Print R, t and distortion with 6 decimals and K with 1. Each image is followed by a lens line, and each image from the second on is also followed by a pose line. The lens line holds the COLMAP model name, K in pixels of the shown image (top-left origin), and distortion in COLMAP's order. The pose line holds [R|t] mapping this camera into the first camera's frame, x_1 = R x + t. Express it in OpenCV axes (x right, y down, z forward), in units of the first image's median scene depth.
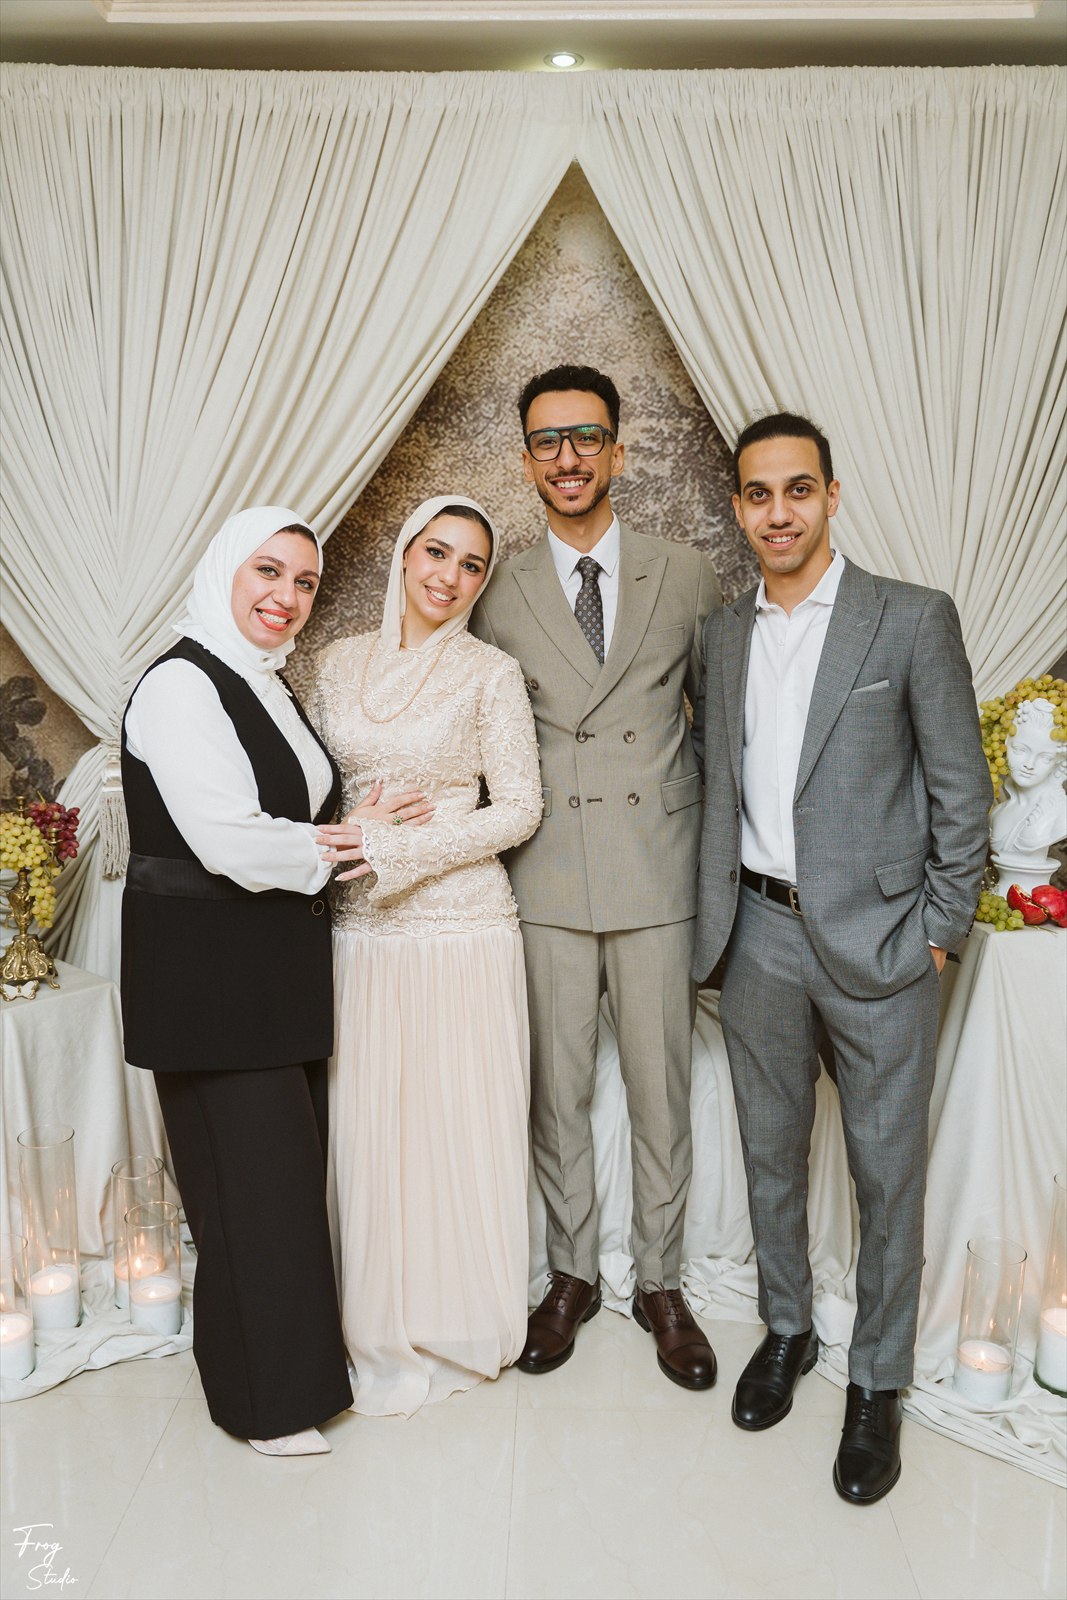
lens RADIAL K [[1271.9, 0, 535.2], [0, 1271.9, 795.4], [0, 0, 1]] dist [0.004502, -0.012516]
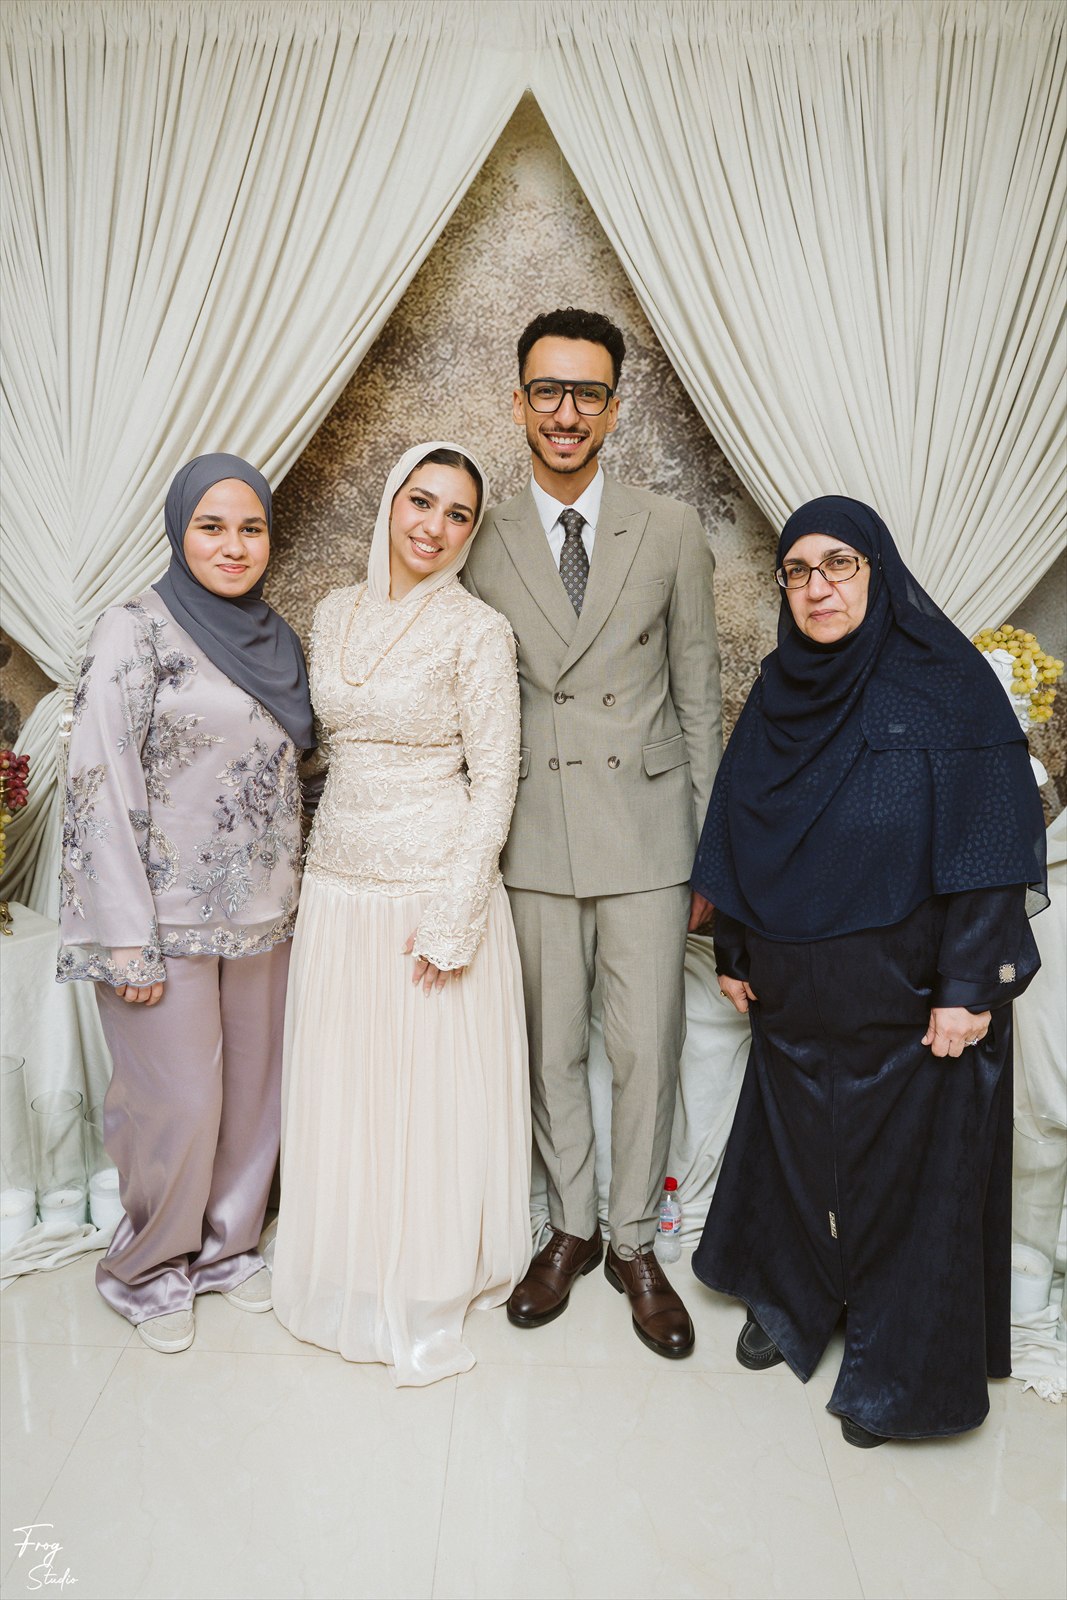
lens RADIAL K [[1175.3, 0, 505.0], [0, 1175.3, 765.2], [0, 0, 1]] dist [0.000689, -0.002881]
pose [[0.999859, 0.003391, -0.016435, 0.027600], [-0.002702, 0.999124, 0.041757, -0.019869], [0.016562, -0.041707, 0.998993, 0.076168]]
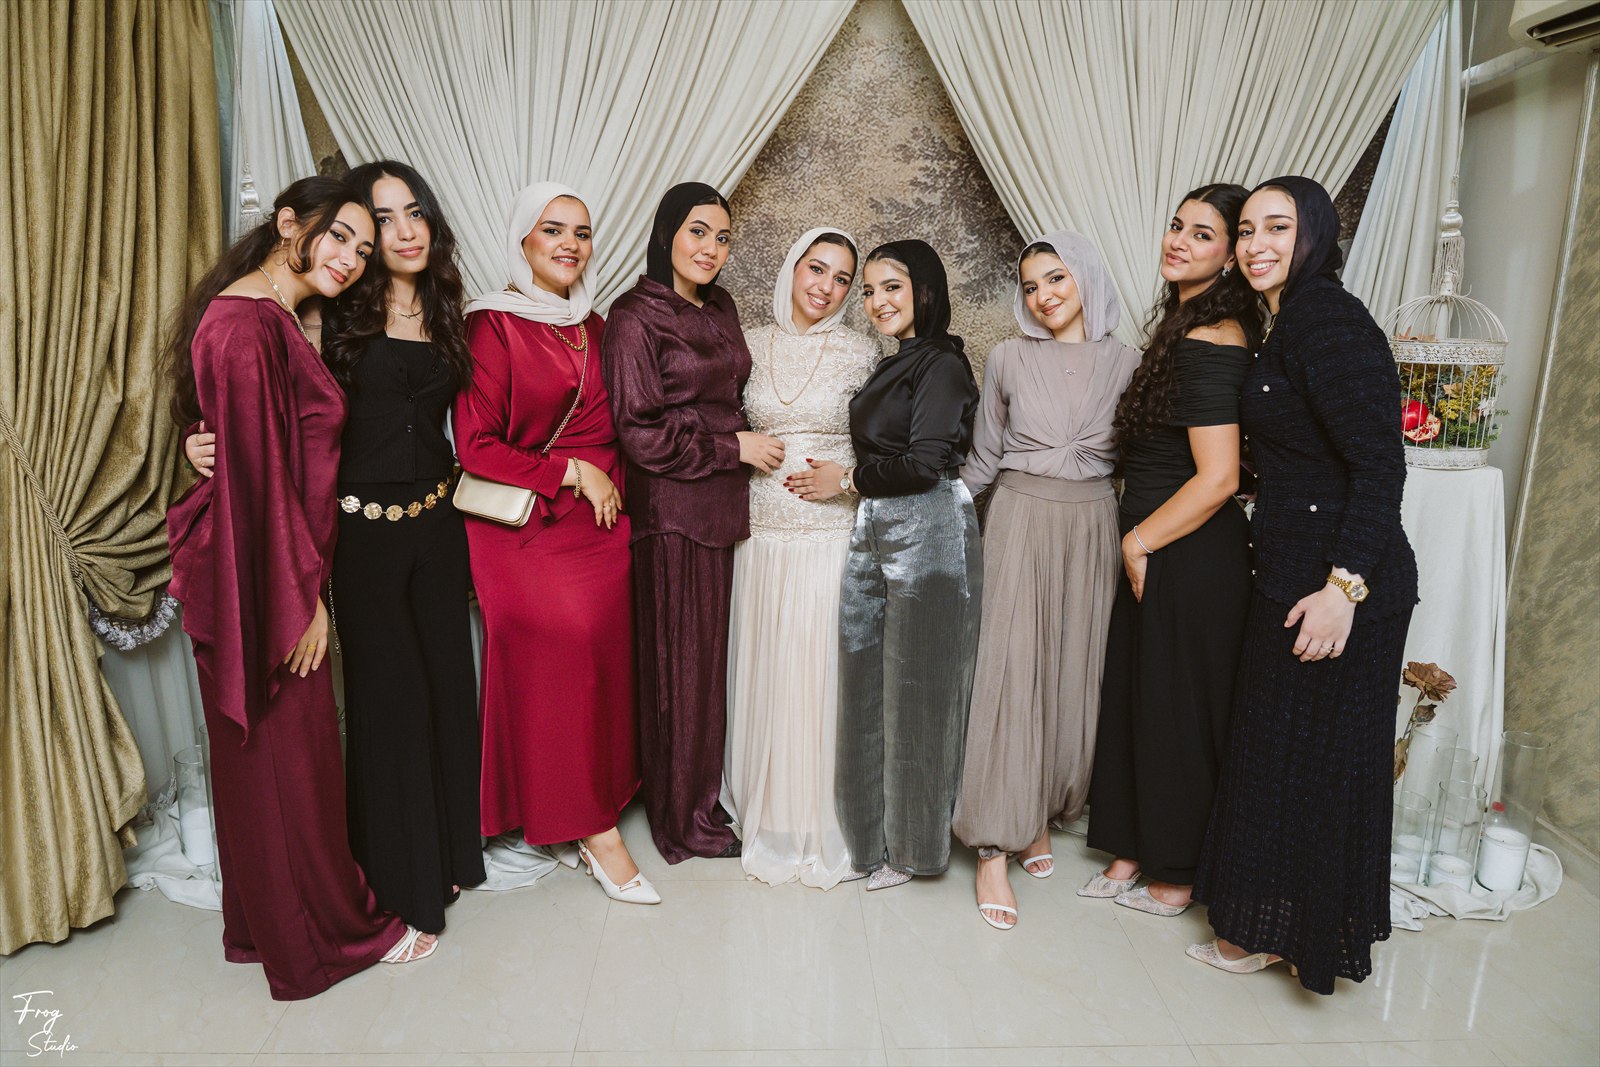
lens RADIAL K [[1063.6, 0, 802.7], [0, 1063.6, 523.8], [0, 0, 1]] dist [-0.003017, -0.007027]
pose [[0.998011, -0.009458, 0.062330, -0.115470], [0.005670, 0.998142, 0.060661, 0.013144], [-0.062788, -0.060187, 0.996210, -0.117981]]
